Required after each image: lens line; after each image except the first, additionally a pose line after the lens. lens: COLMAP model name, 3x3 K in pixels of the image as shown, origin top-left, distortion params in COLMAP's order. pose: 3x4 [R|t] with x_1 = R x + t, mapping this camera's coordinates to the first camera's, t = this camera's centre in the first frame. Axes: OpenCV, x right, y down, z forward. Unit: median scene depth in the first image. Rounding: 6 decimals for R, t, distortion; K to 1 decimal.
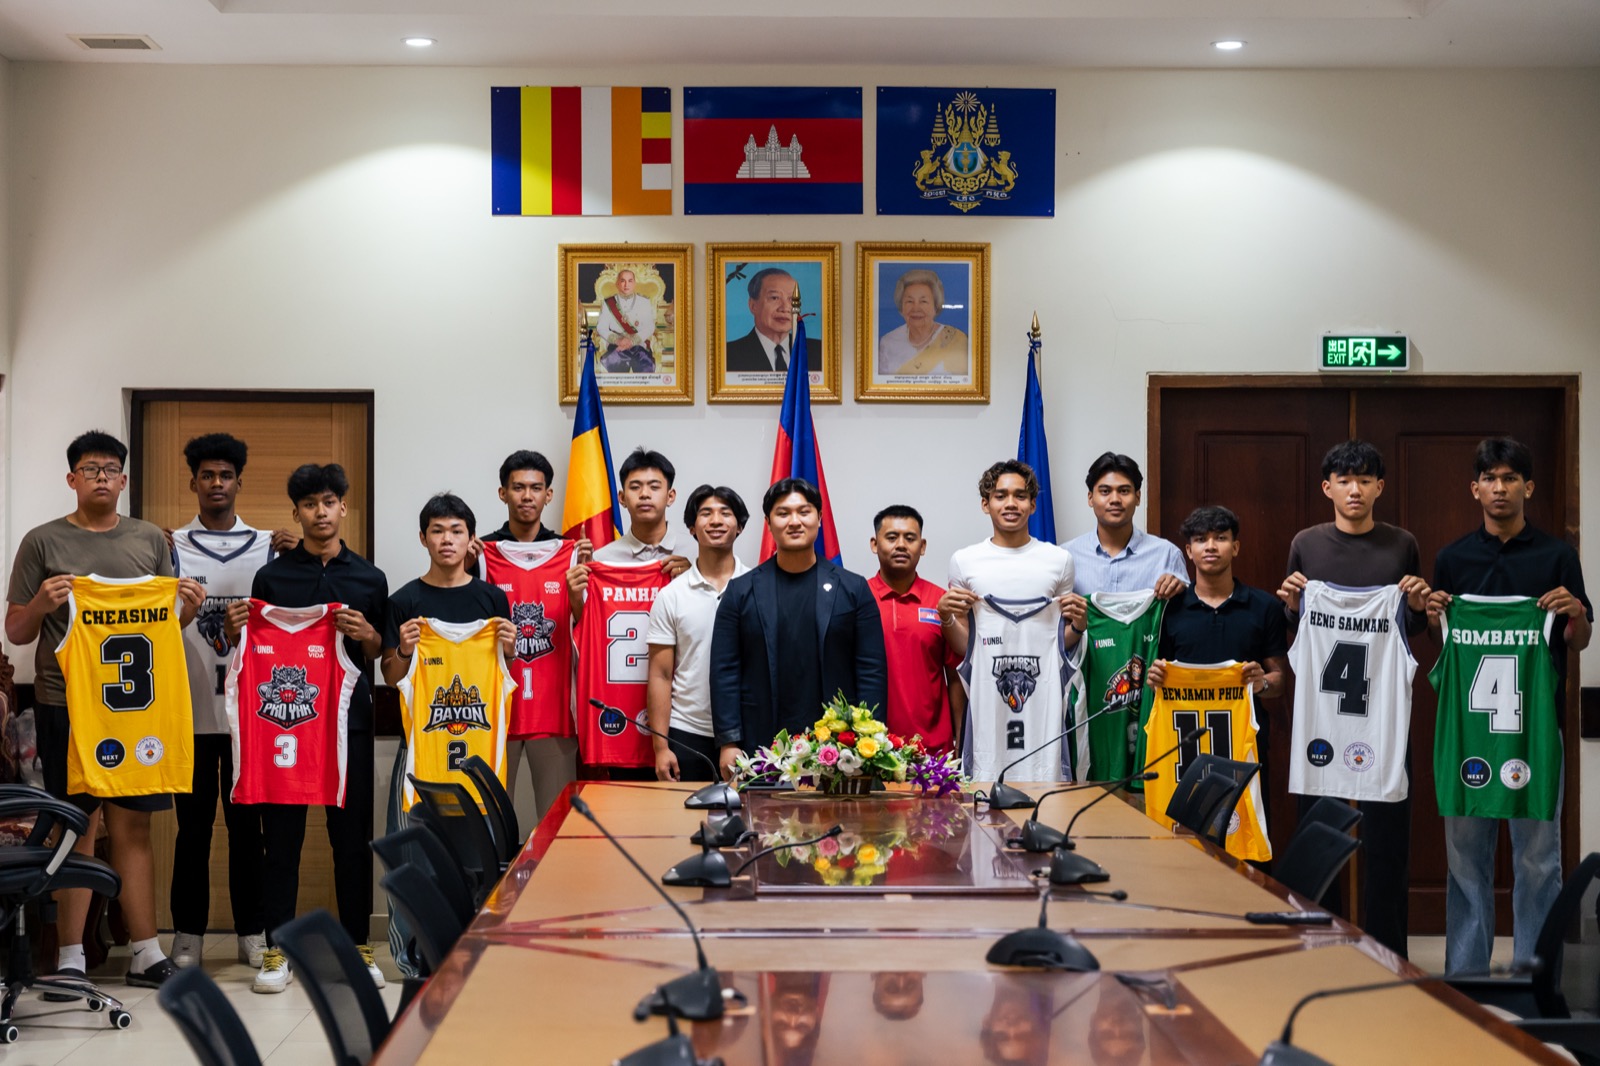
lens RADIAL K [[3014.0, 0, 705.8], [0, 3014.0, 512.3], [0, 0, 1]] dist [0.013429, -0.052029]
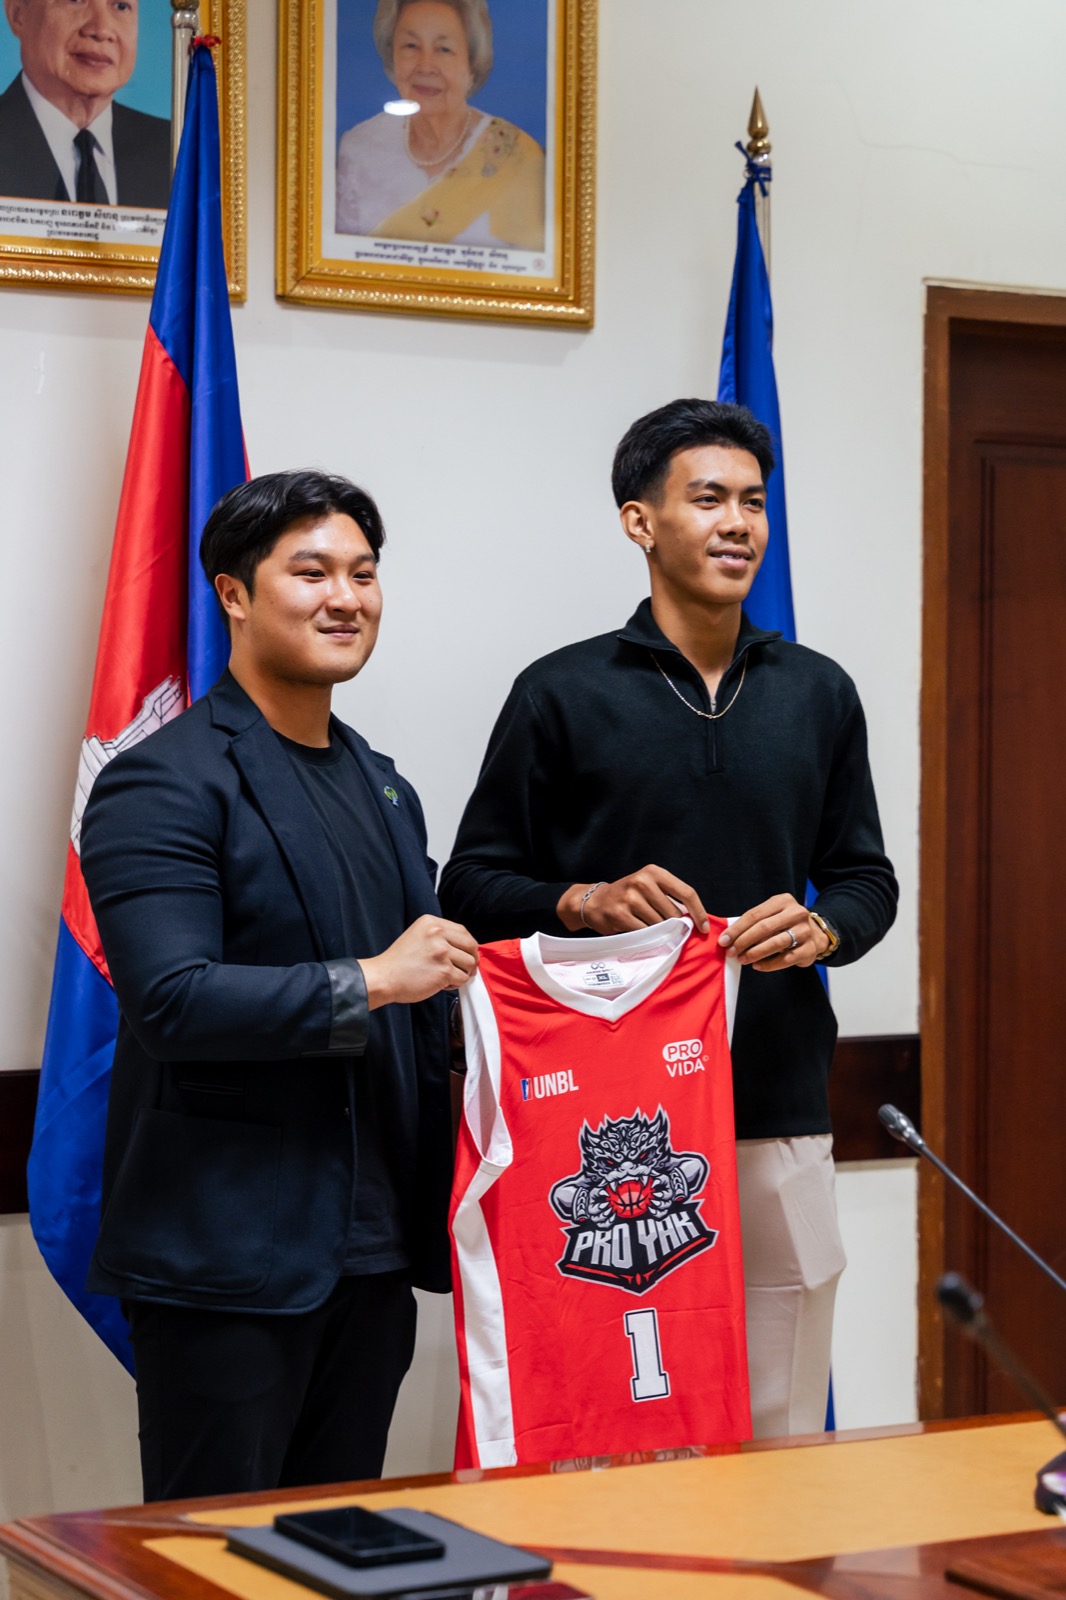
lens RADIAL K [[3449.4, 0, 558.6], [0, 3449.4, 837.1], [0, 0, 1]] dist [0.031720, -0.177737]
pose [[0.873571, -0.008117, 0.486630, -0.128565], [-0.002615, 0.999768, 0.021371, 0.020290], [-0.486690, -0.019942, 0.873347, 0.610271]]
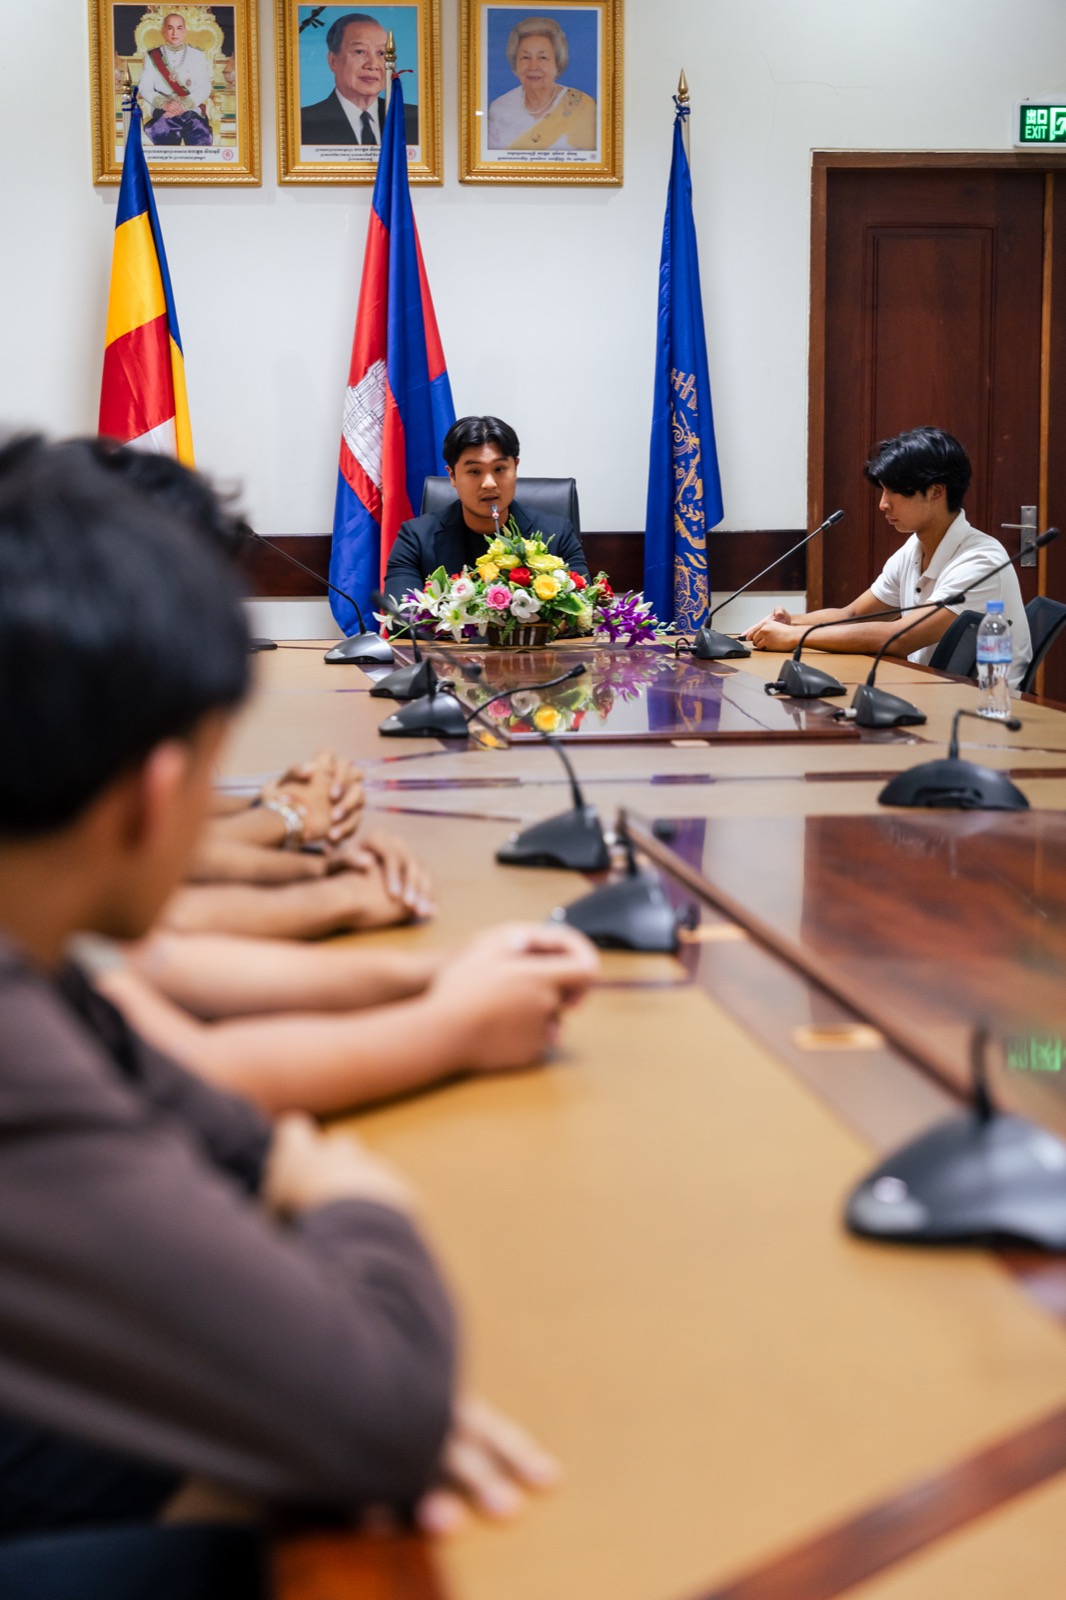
lens RADIAL K [[3388.1, 0, 528.9], [0, 3388.1, 918.6], [0, 0, 1]] dist [-0.036909, 0.274578]
pose [[0.991310, -0.023973, 0.129342, -0.055109], [0.004324, 0.988661, 0.150100, 0.022627], [-0.131474, -0.148236, 0.980174, 0.071411]]
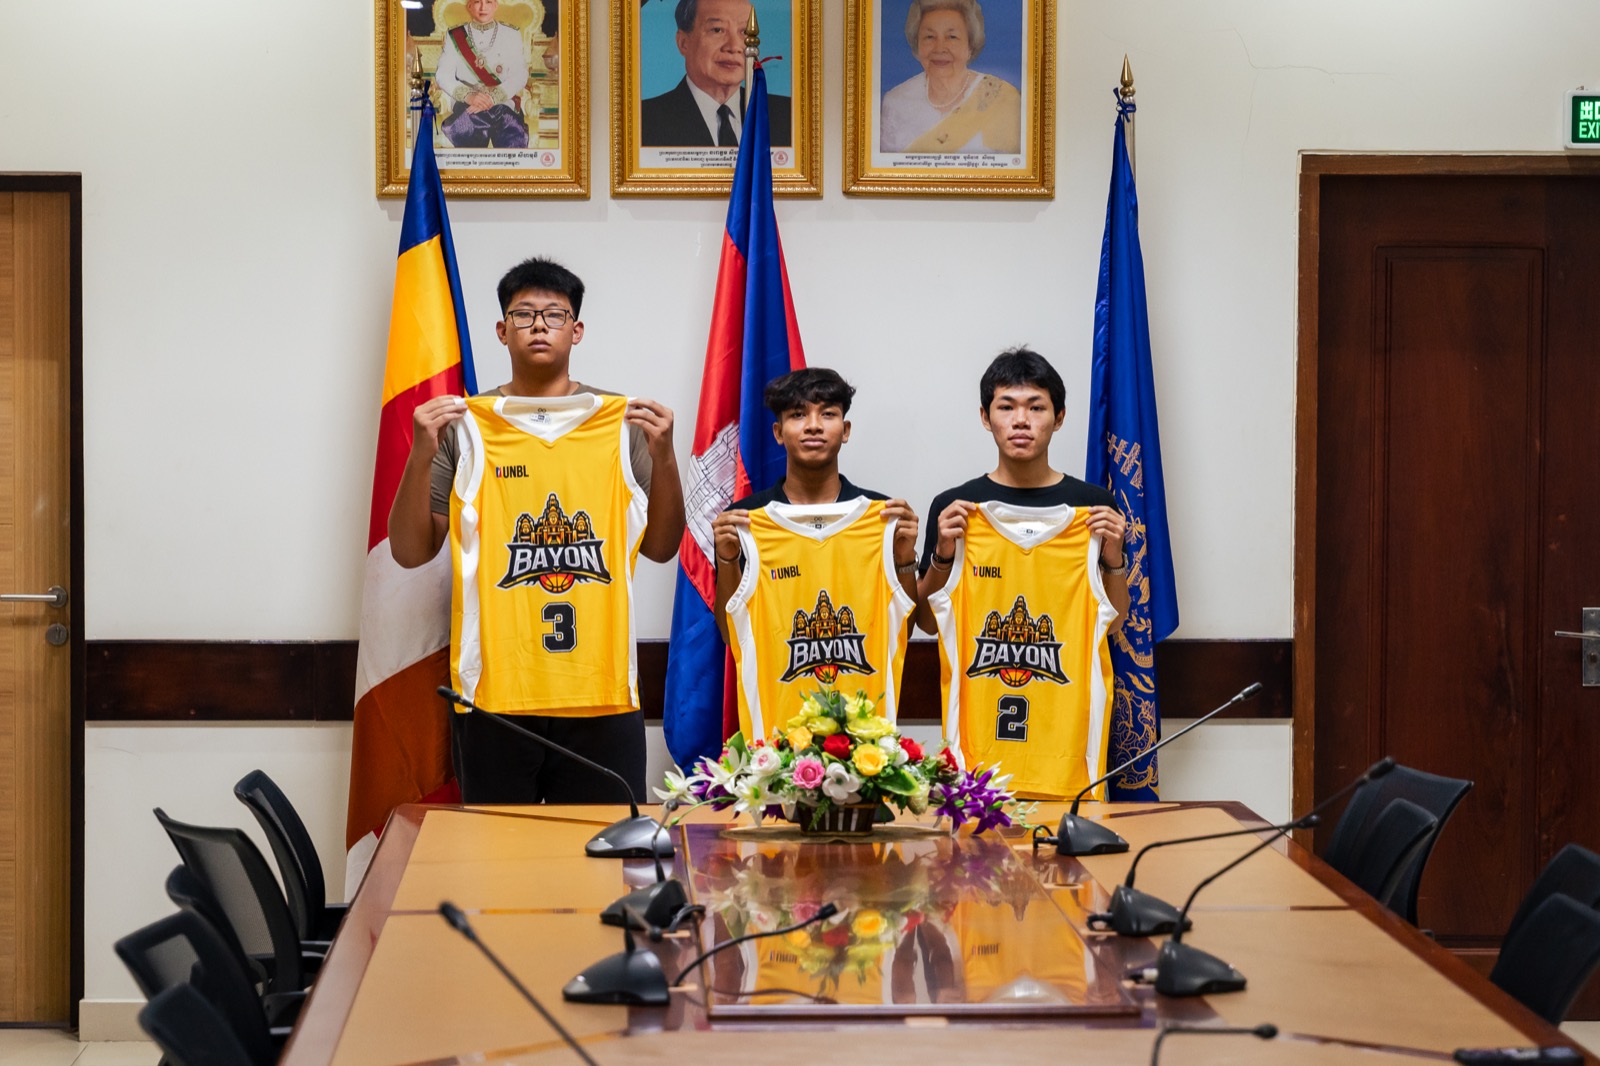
lens RADIAL K [[4835.3, 0, 860.7], [0, 4835.3, 579.2], [0, 0, 1]] dist [0.026185, 0.027830]
pose [[0.998277, -0.001068, 0.058662, -0.006902], [-0.002632, 0.998012, 0.062971, -0.020051], [-0.058612, -0.063017, 0.996290, -0.022995]]
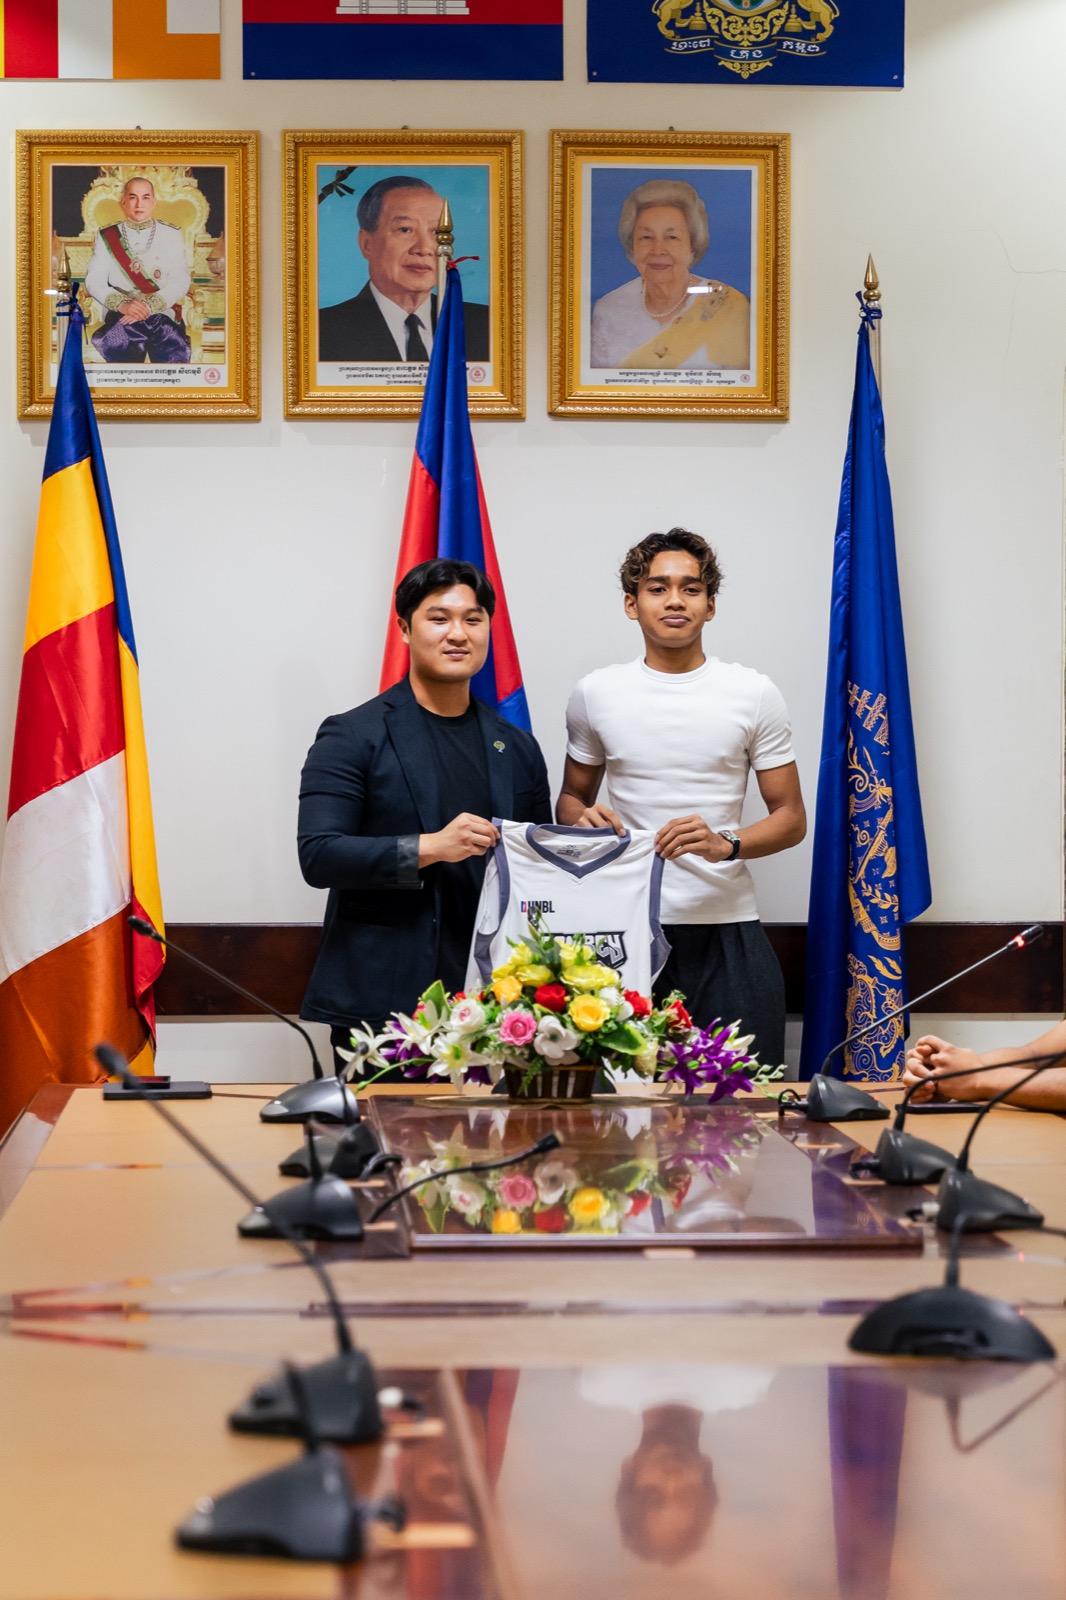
lens RADIAL K [[5251.8, 0, 535.2], [0, 5251.8, 799.4], [0, 0, 1]] dist [-0.020106, 0.061727]
pose [[0.998337, -0.000687, 0.057649, -0.009286], [-0.000493, 0.999791, 0.020440, 0.014483], [-0.057651, -0.020434, 0.998128, 0.025920]]
